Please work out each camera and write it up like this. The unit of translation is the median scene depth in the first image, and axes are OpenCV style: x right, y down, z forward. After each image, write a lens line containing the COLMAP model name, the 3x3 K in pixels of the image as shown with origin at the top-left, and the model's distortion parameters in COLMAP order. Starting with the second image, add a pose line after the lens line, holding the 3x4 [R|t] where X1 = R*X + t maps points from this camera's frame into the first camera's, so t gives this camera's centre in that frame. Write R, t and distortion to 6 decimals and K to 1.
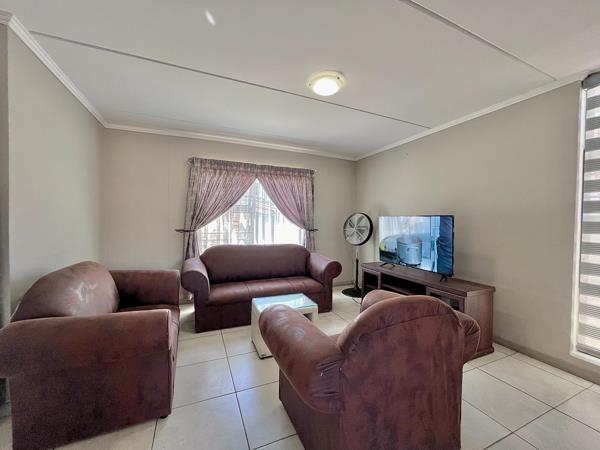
lens RADIAL K [[240.3, 0, 300.0], [0, 240.3, 225.0], [0, 0, 1]] dist [-0.001871, -0.000587]
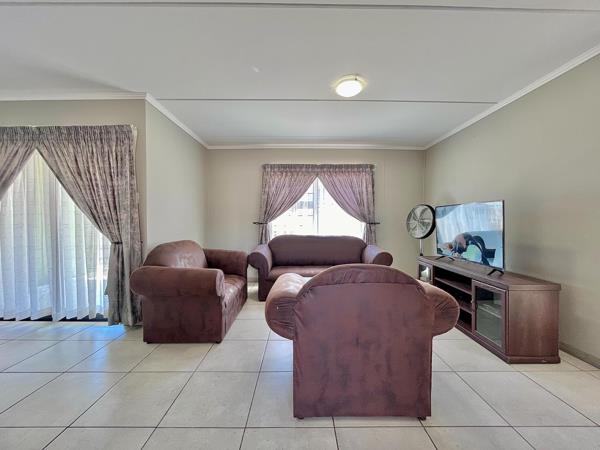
lens RADIAL K [[240.3, 0, 300.0], [0, 240.3, 225.0], [0, 0, 1]] dist [-0.001871, -0.000587]
pose [[0.920716, -0.003829, -0.390215, 0.194189], [0.003528, 0.999993, -0.001488, 0.033445], [0.390218, -0.000007, 0.920723, -0.066575]]
